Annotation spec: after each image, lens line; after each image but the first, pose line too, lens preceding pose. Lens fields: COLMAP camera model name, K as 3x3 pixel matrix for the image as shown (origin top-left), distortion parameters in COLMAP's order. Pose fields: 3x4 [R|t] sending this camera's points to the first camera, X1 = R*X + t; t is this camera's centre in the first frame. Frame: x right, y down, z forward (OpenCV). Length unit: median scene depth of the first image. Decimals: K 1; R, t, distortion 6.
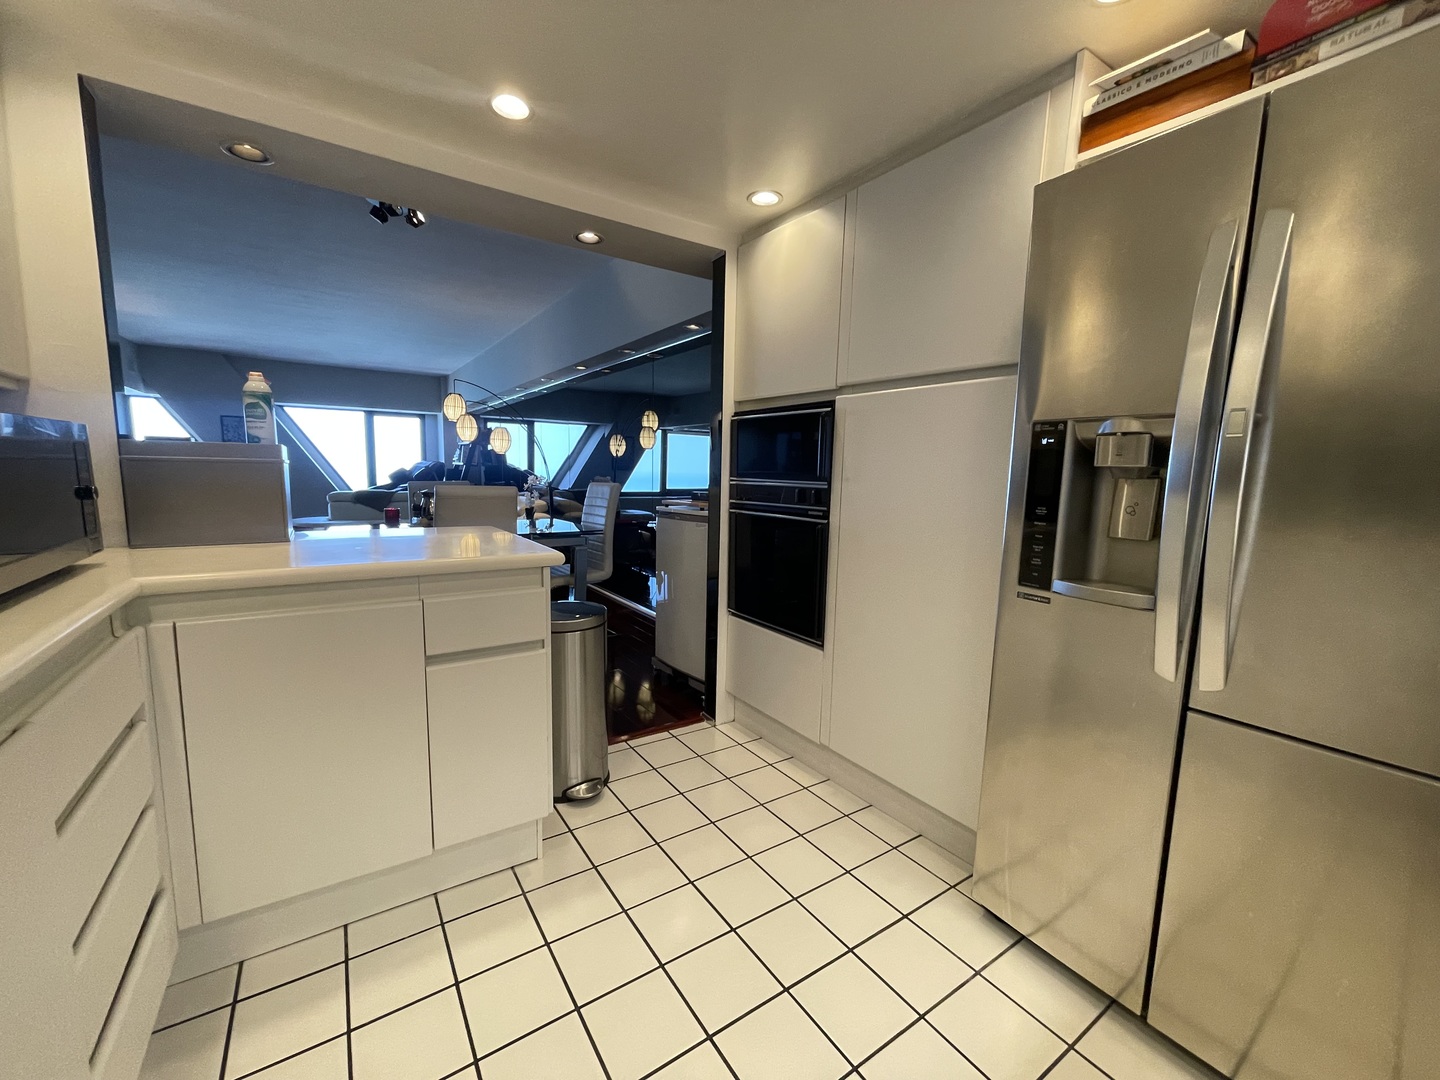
lens RADIAL K [[580.9, 0, 714.0], [0, 580.9, 545.8], [0, 0, 1]] dist [-0.001484, -0.000320]
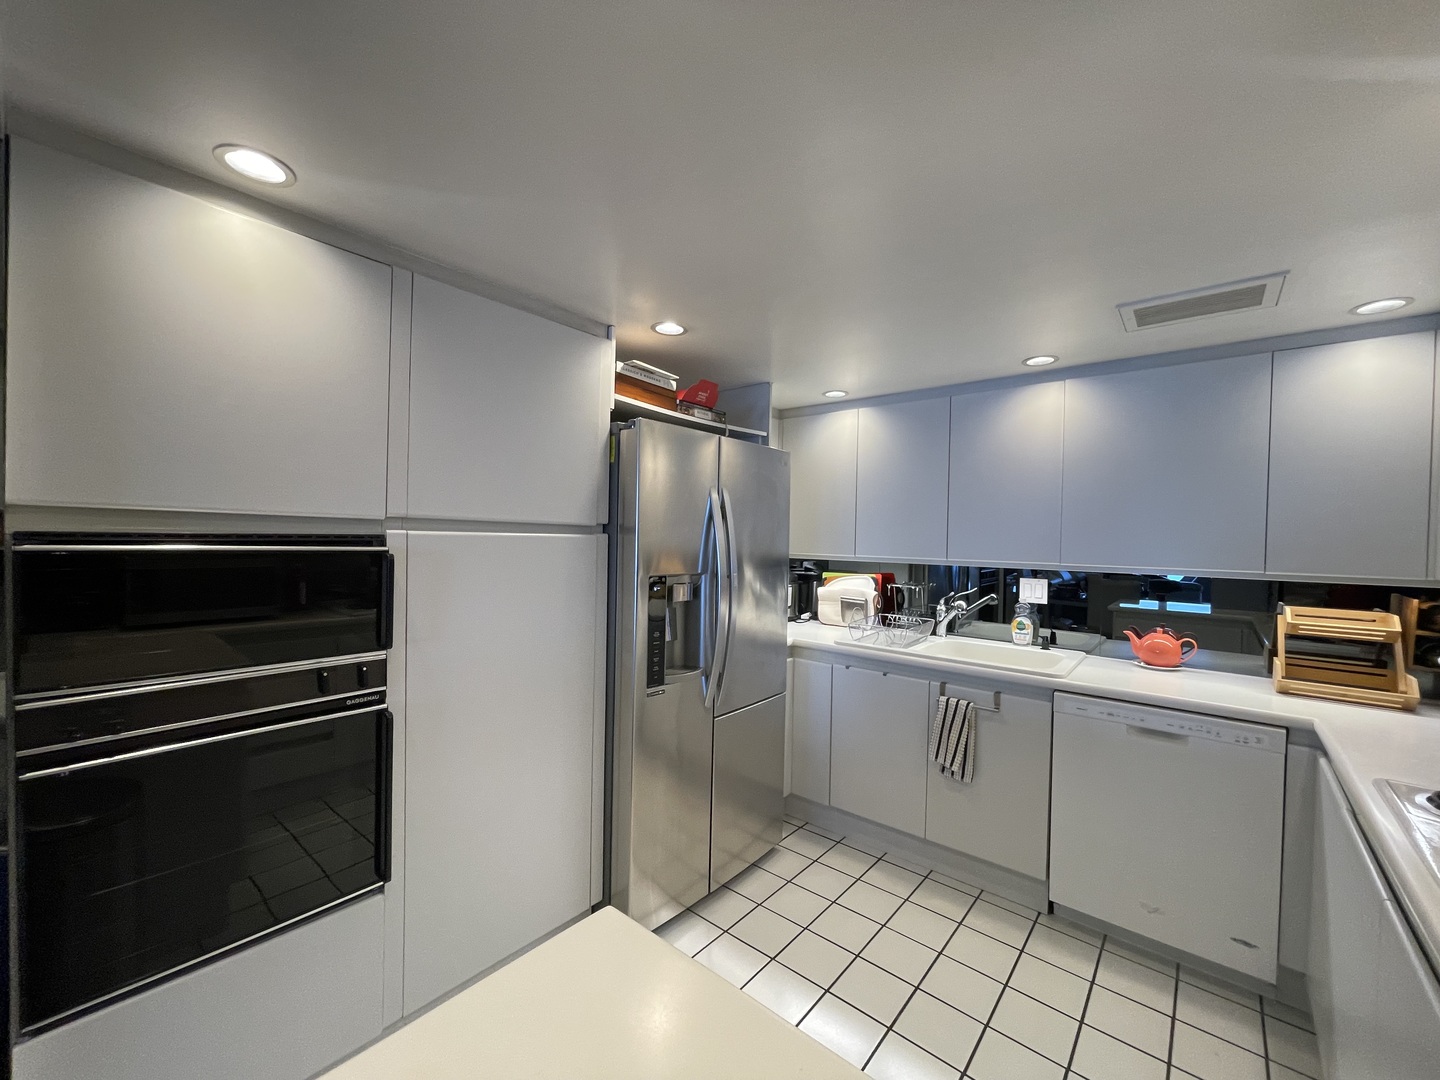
lens RADIAL K [[580.9, 0, 714.0], [0, 580.9, 545.8], [0, 0, 1]] dist [-0.001484, -0.000320]
pose [[-0.275557, -0.042435, 0.960348, -0.785968], [0.101487, 0.992158, 0.072960, -0.330532], [-0.955913, 0.117567, -0.269089, 1.069621]]
